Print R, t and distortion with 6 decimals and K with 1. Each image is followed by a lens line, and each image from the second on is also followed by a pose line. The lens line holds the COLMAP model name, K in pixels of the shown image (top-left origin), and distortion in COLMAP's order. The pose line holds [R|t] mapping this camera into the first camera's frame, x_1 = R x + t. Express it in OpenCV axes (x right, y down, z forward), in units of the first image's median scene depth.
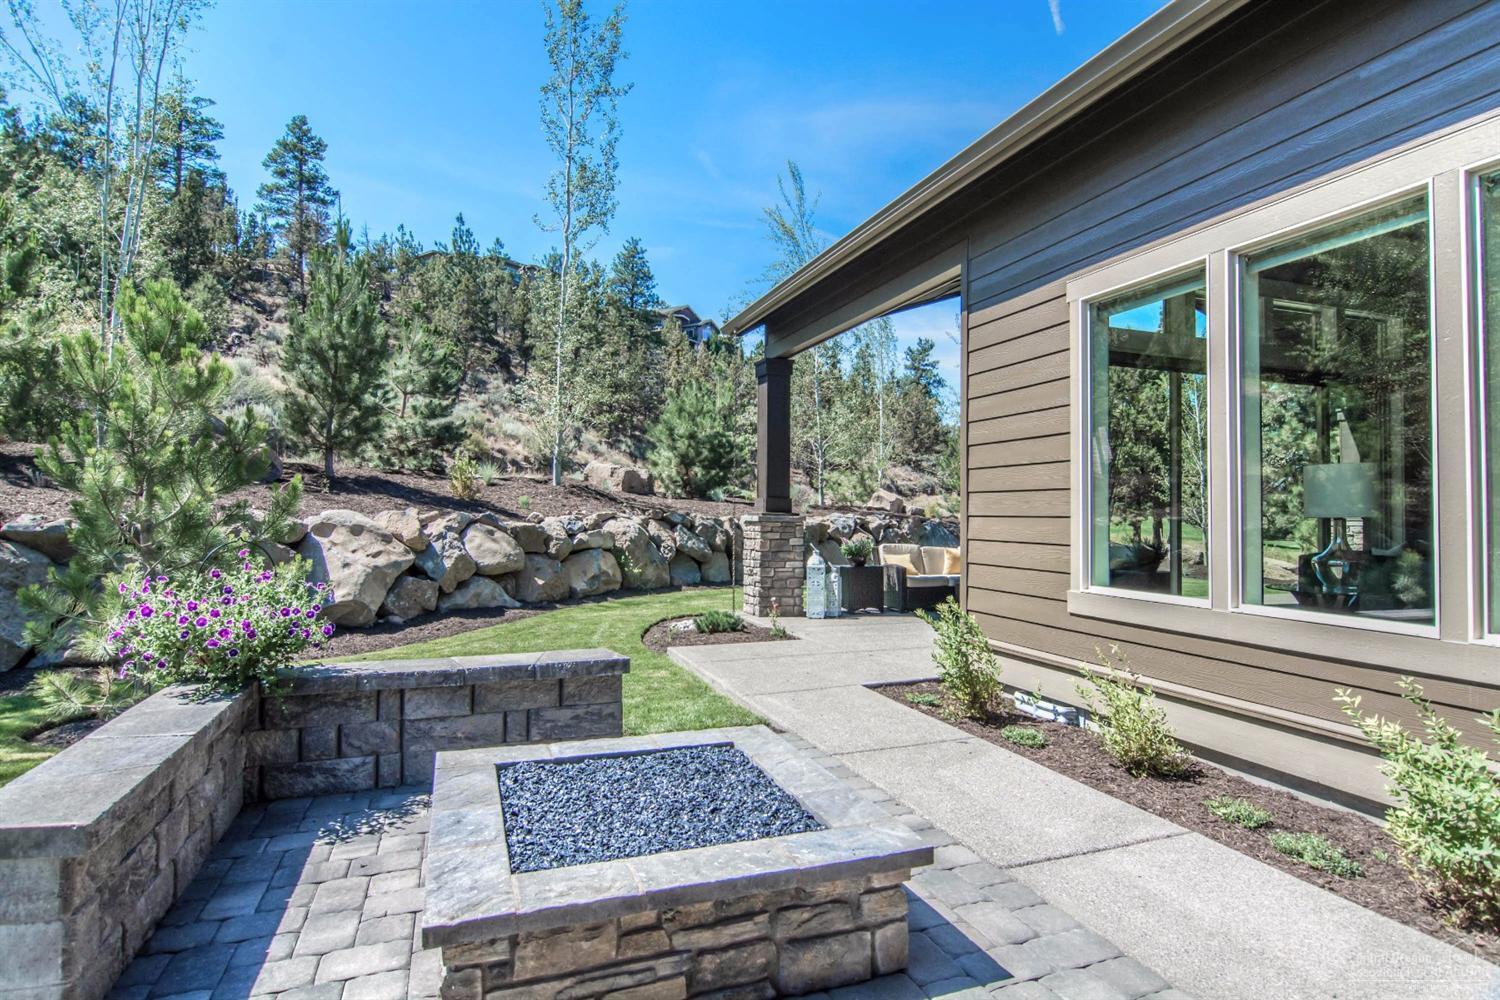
lens RADIAL K [[790.8, 0, 748.4], [0, 790.8, 504.3], [0, 0, 1]] dist [-0.003471, -0.000115]
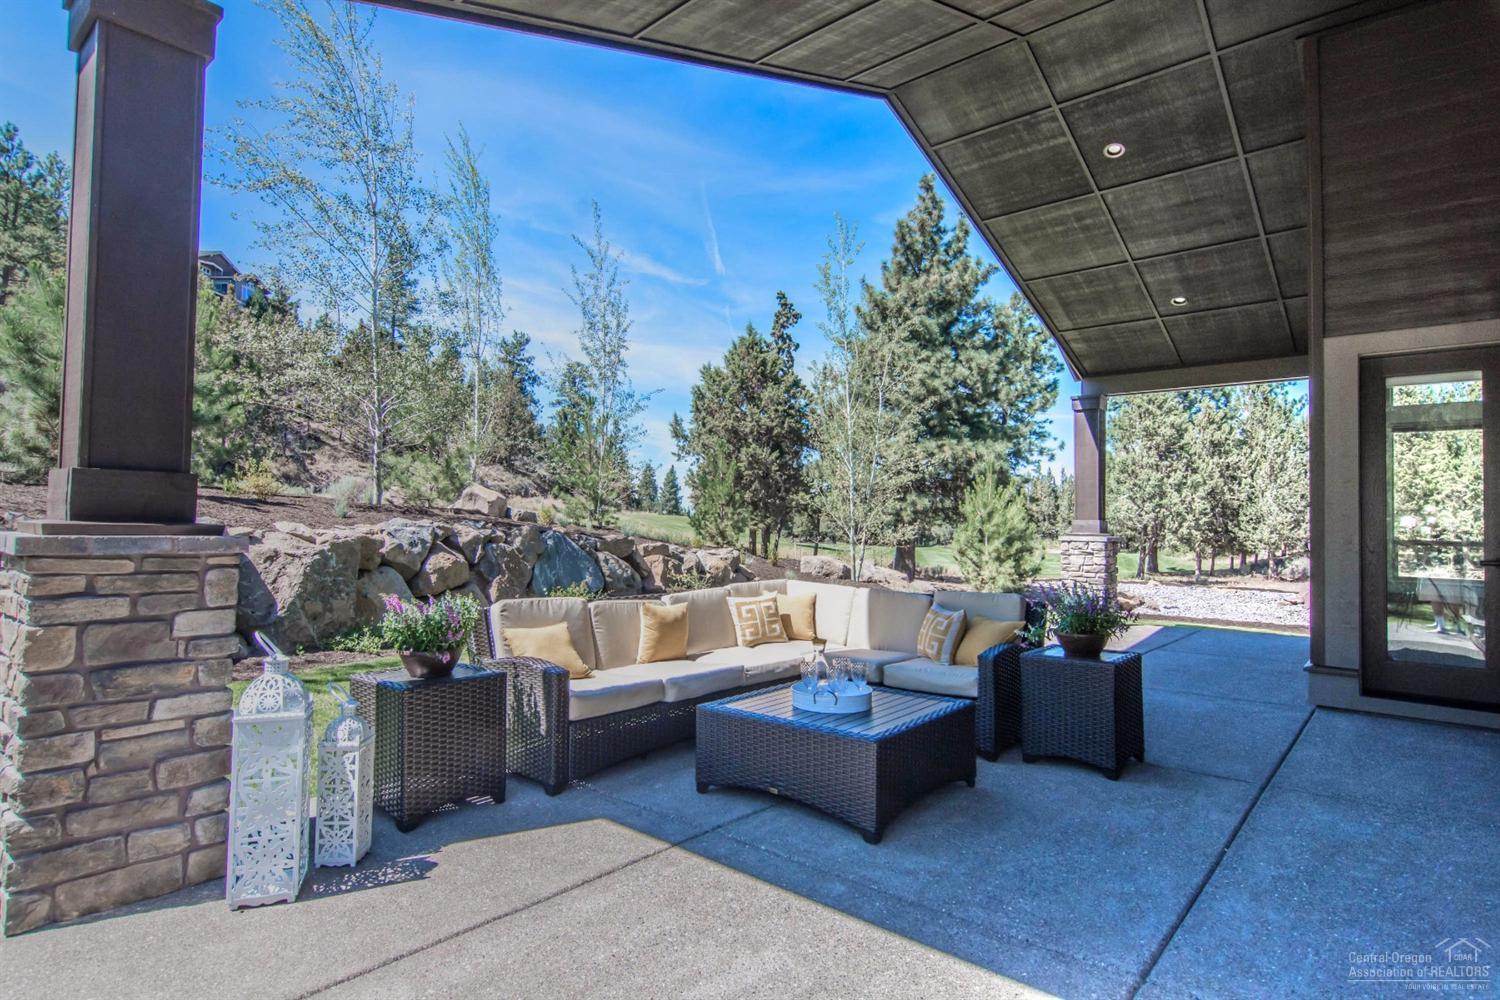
lens RADIAL K [[790.8, 0, 743.1], [0, 790.8, 504.5], [0, 0, 1]] dist [-0.003471, -0.000115]
pose [[0.876700, 0.018761, 0.480672, 0.039091], [-0.016981, 0.999823, -0.008053, 0.000951], [-0.480739, -0.001102, 0.876863, 0.271013]]
